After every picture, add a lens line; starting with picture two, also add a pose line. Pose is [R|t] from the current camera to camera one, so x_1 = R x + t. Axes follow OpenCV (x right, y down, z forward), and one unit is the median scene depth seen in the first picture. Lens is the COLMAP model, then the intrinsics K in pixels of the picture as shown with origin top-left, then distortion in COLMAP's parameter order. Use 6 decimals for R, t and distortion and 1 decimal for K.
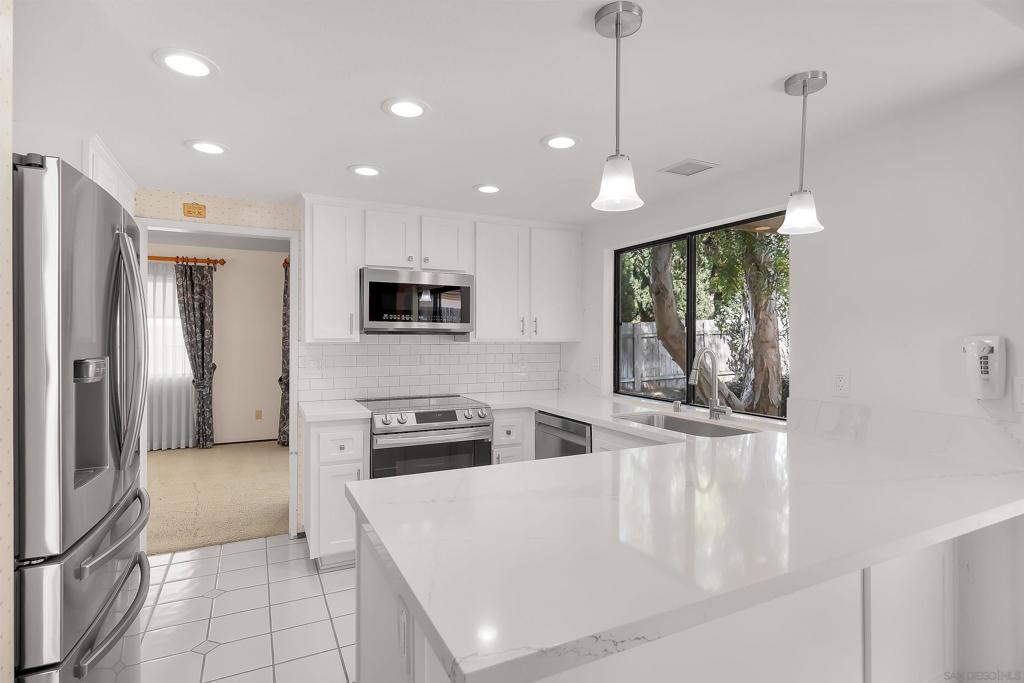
lens RADIAL K [[512.0, 0, 519.7], [0, 512.0, 335.4], [0, 0, 1]] dist [0.002829, 0.001727]
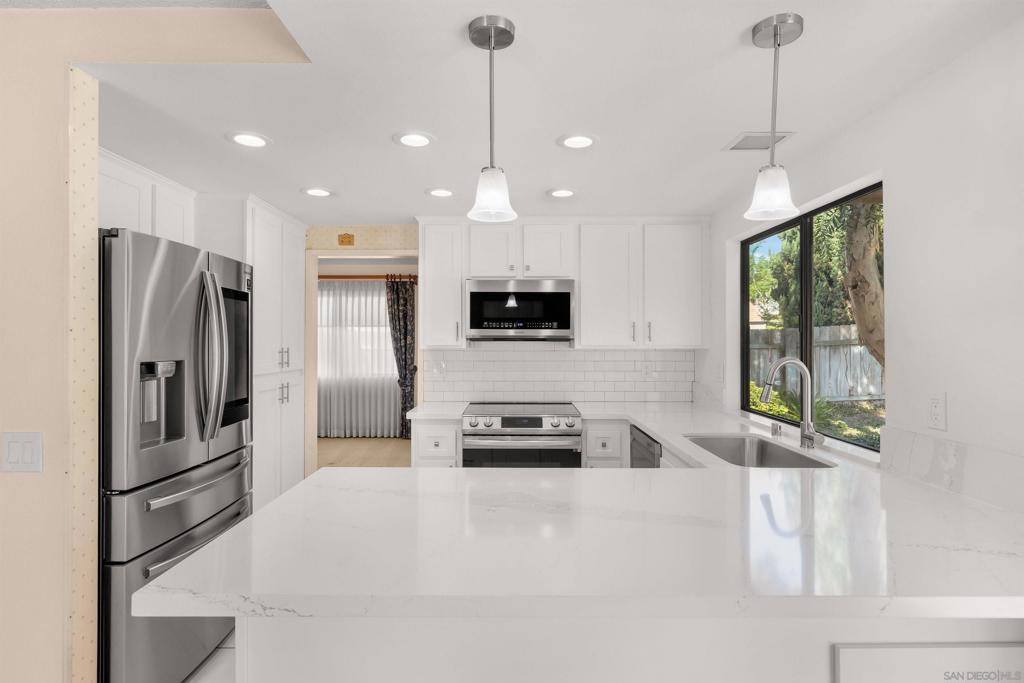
lens RADIAL K [[542.9, 0, 513.6], [0, 542.9, 340.7], [0, 0, 1]] dist [0.000972, -0.001256]
pose [[0.891607, -0.002131, -0.452804, 0.272527], [0.003350, 0.999993, 0.001889, -0.004803], [0.452797, -0.003201, 0.891608, 0.029174]]
